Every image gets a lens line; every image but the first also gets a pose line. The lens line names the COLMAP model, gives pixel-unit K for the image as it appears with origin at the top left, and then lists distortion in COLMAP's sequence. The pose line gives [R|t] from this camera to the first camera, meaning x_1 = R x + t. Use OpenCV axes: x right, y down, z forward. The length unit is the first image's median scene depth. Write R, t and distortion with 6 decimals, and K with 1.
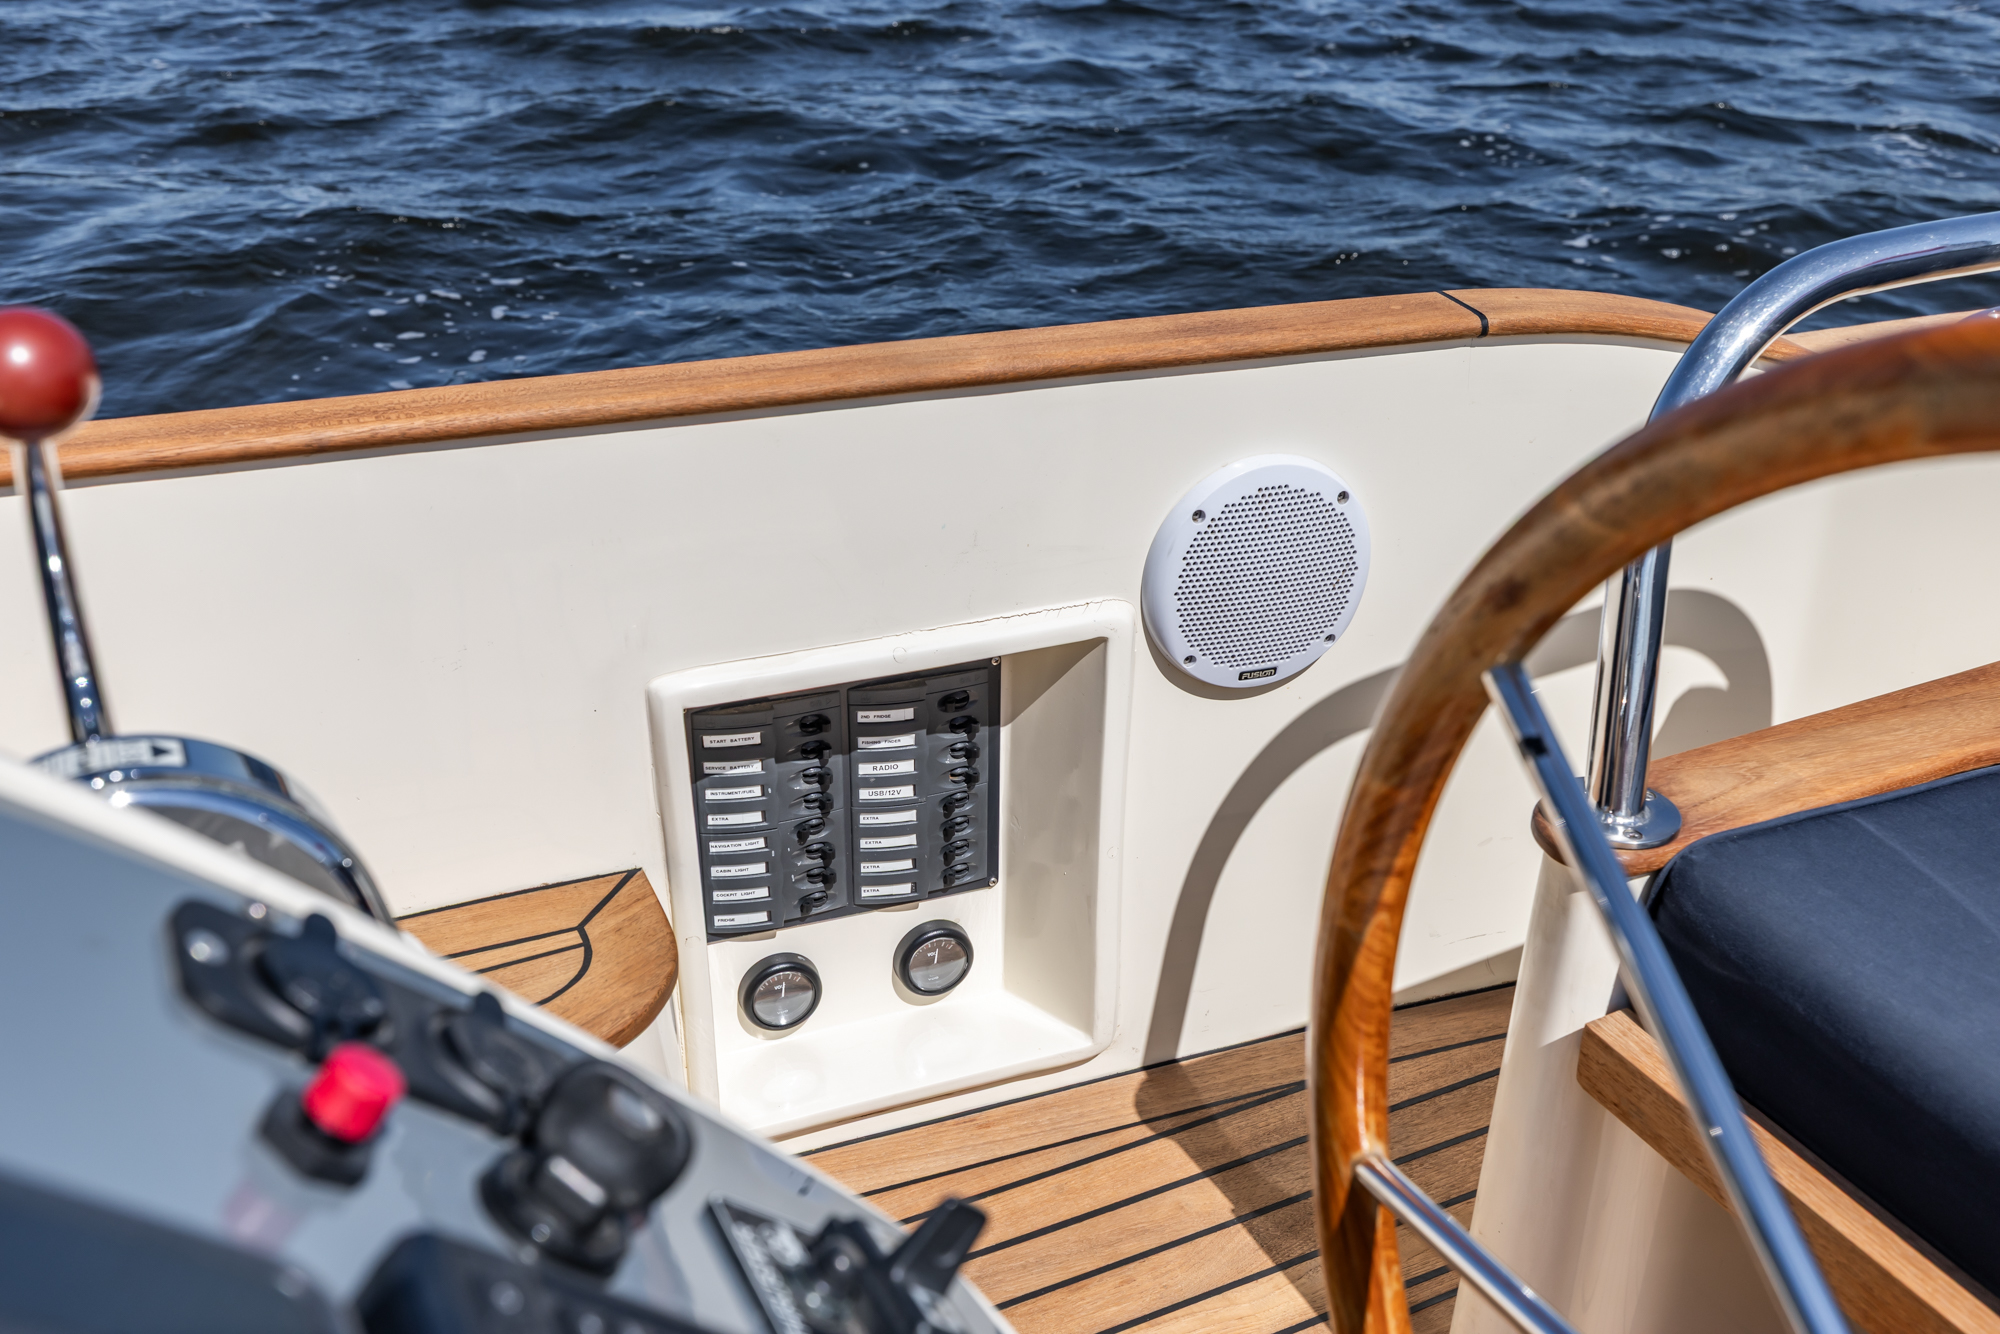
lens RADIAL K [[1952.5, 0, 1009.3], [0, 1952.5, 660.1], [0, 0, 1]] dist [0.049173, -0.125664]
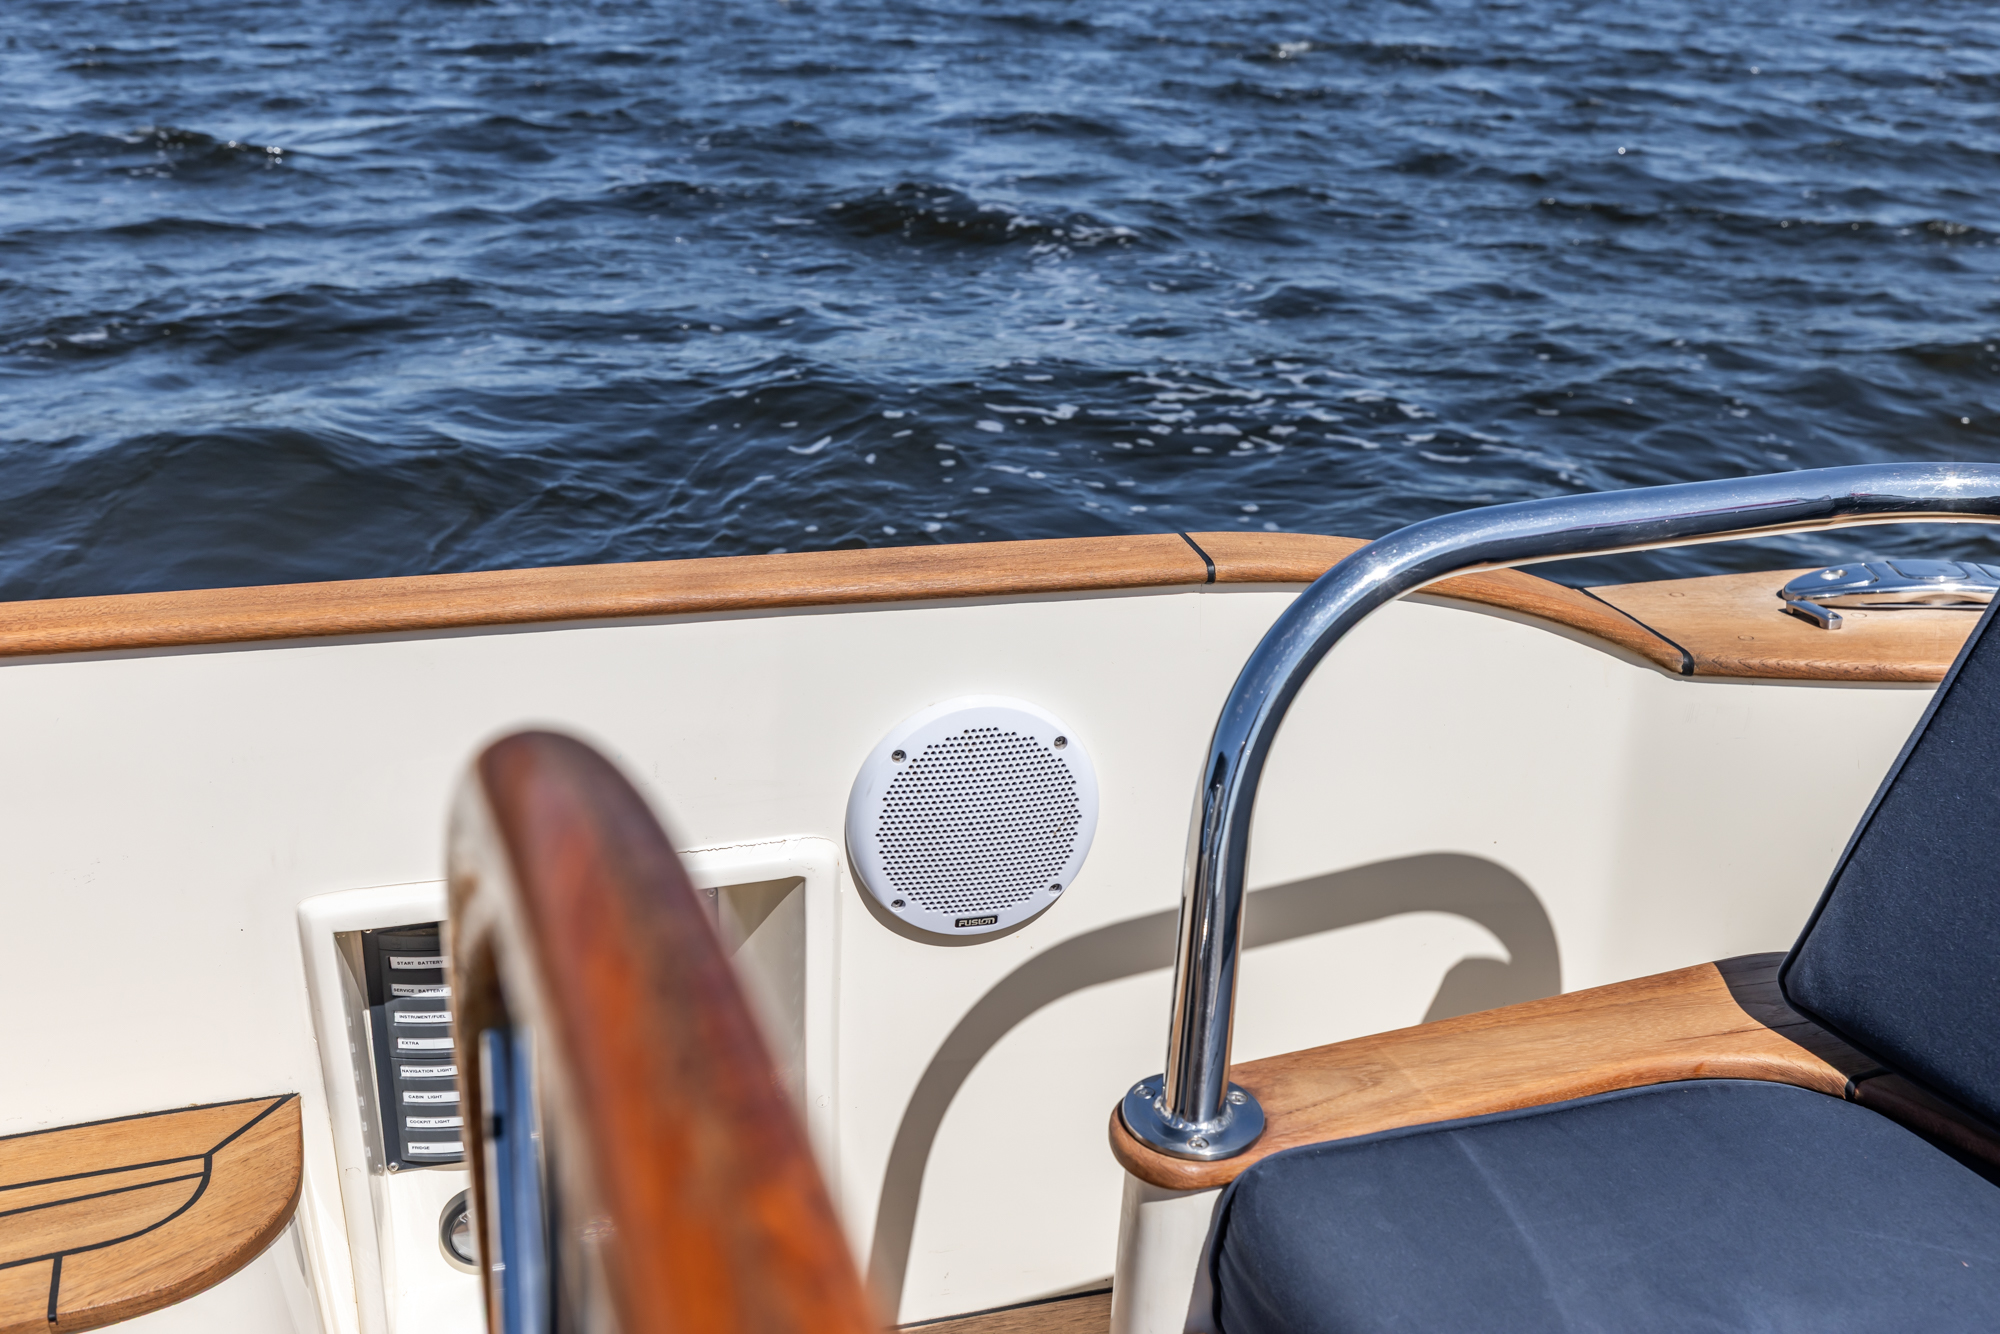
lens RADIAL K [[1952.5, 0, 1009.3], [0, 1952.5, 660.1], [0, 0, 1]] dist [0.049173, -0.125664]
pose [[0.995768, 0.045200, -0.080018, 0.240645], [-0.051986, 0.995036, -0.084856, -0.044744], [0.075785, 0.088657, 0.993175, 0.048104]]
